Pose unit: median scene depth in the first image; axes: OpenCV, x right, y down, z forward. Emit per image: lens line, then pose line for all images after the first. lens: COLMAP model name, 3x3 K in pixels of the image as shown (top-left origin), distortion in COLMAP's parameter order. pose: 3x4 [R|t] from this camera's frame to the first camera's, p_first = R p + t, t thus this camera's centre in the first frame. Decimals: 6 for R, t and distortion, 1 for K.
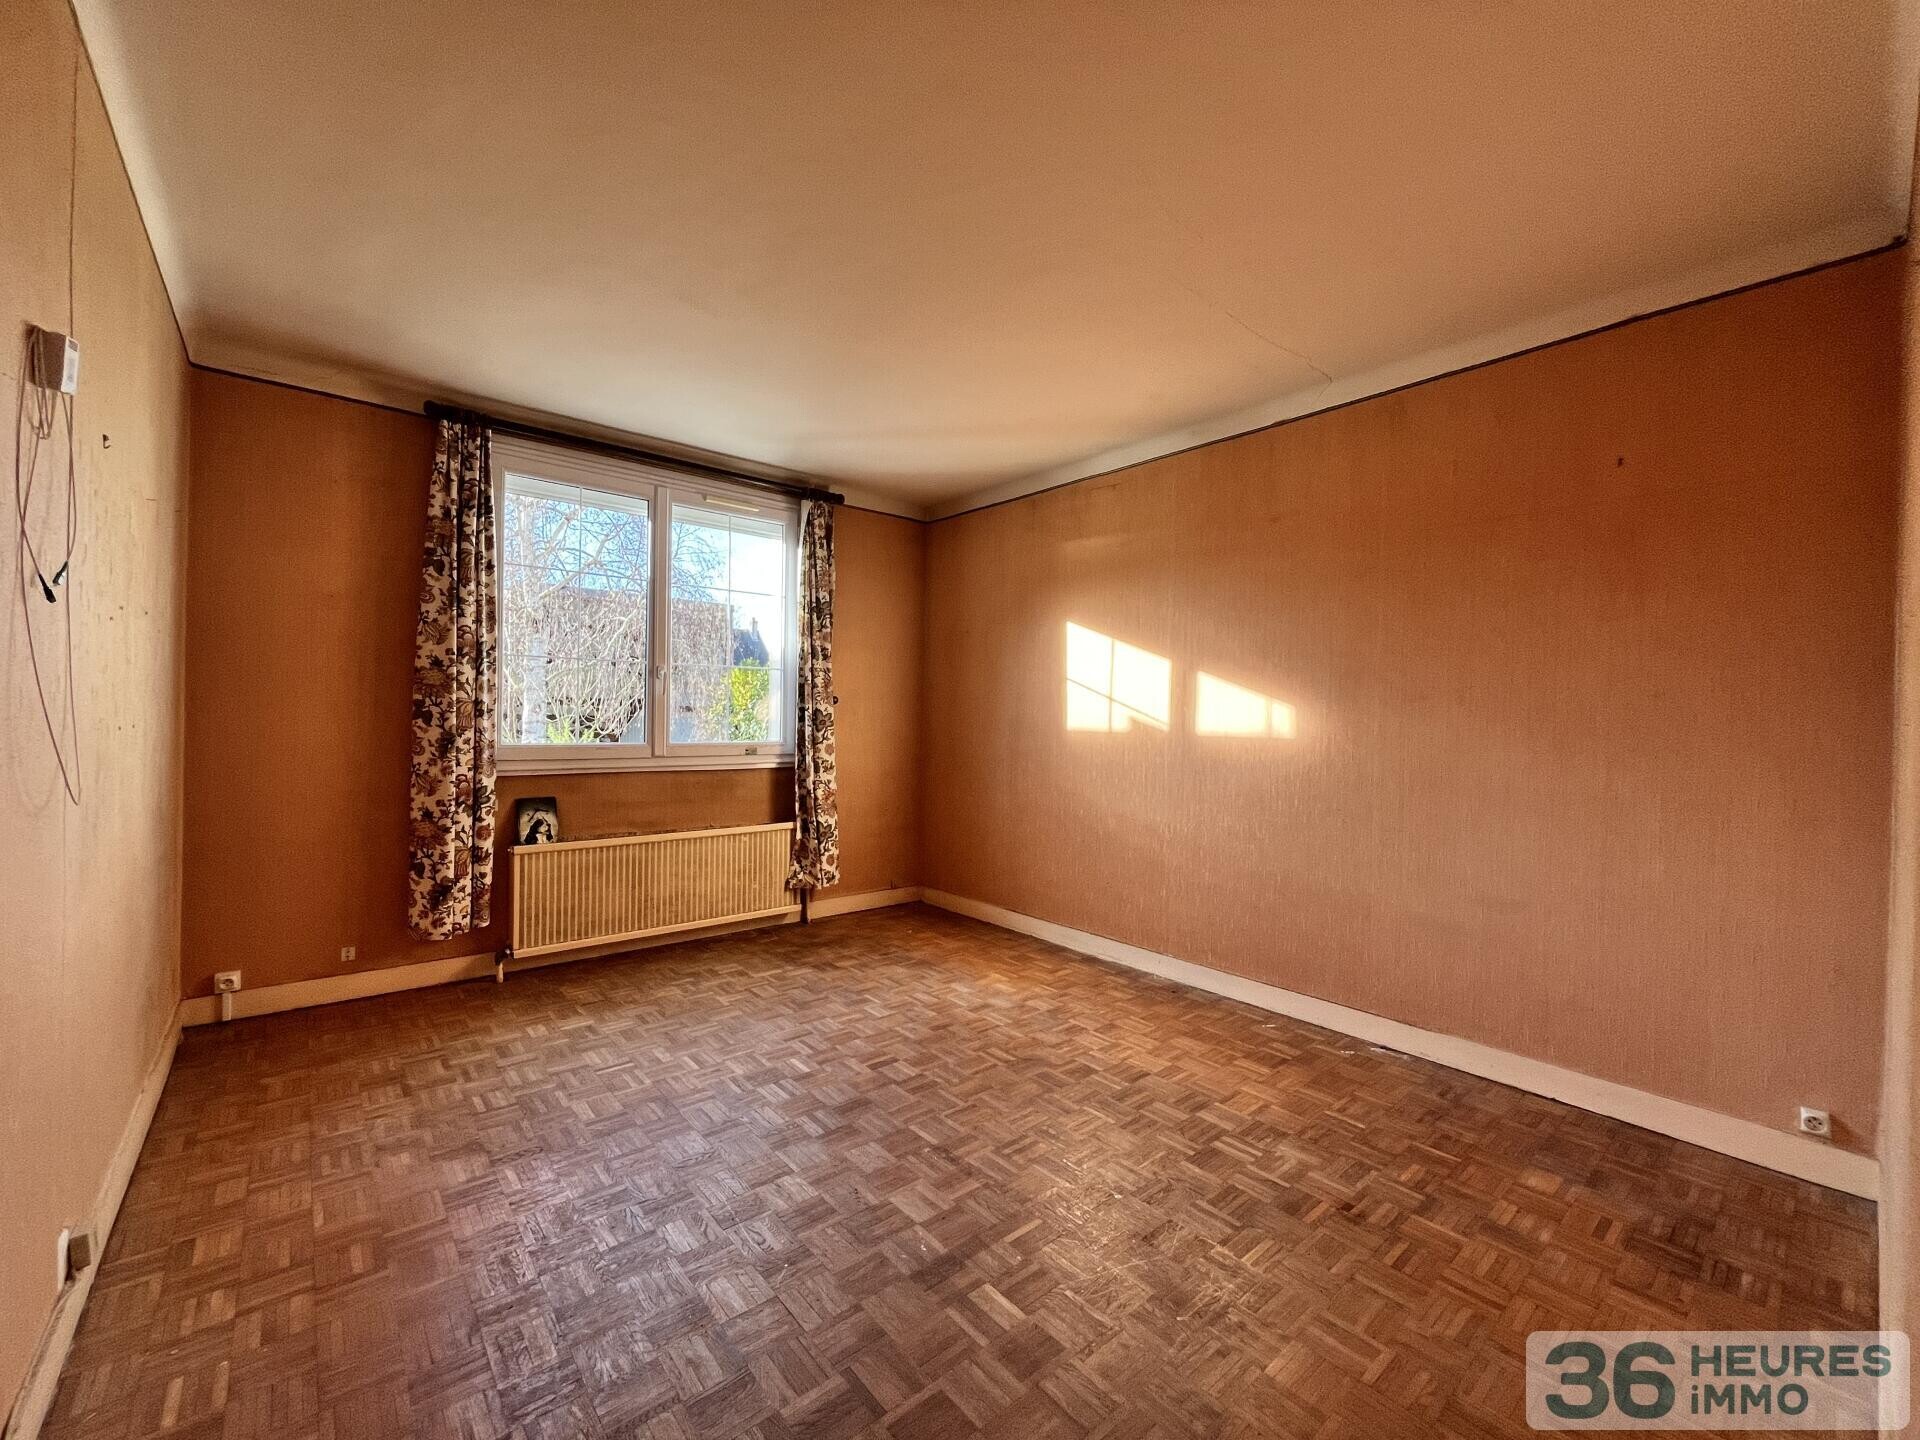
lens RADIAL K [[774.5, 0, 943.3], [0, 774.5, 713.4], [0, 0, 1]] dist [-0.004396, 0.000121]
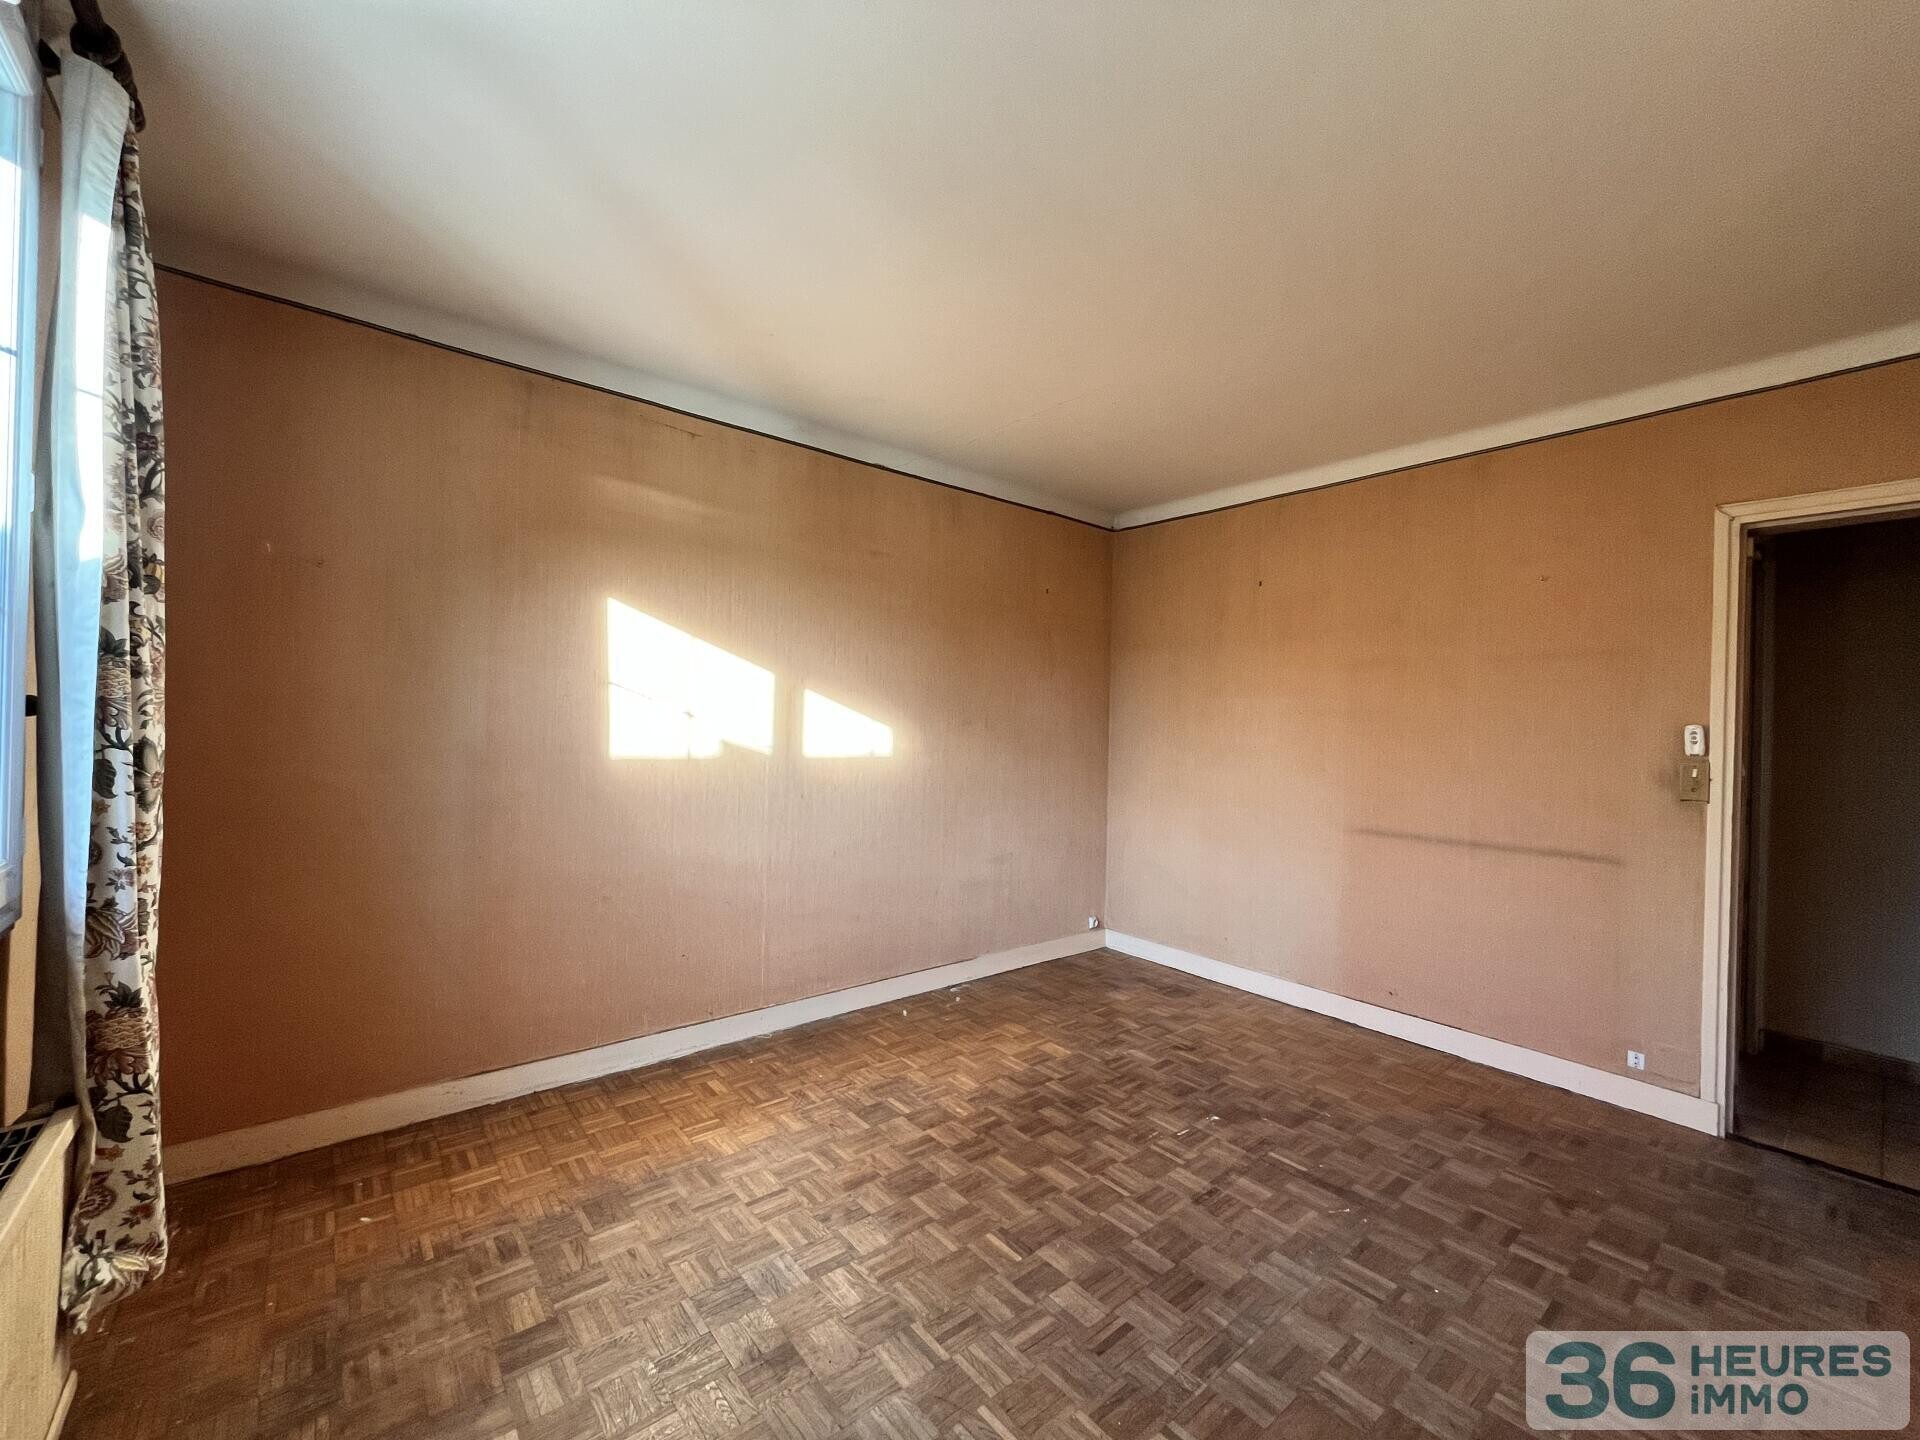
lens RADIAL K [[774.5, 0, 943.9], [0, 774.5, 732.3], [0, 0, 1]] dist [-0.004396, 0.000121]
pose [[0.014283, -0.028752, 0.999485, -0.575732], [-0.022474, 0.999325, 0.029068, -0.032102], [-0.999645, -0.022877, 0.013627, 0.780478]]
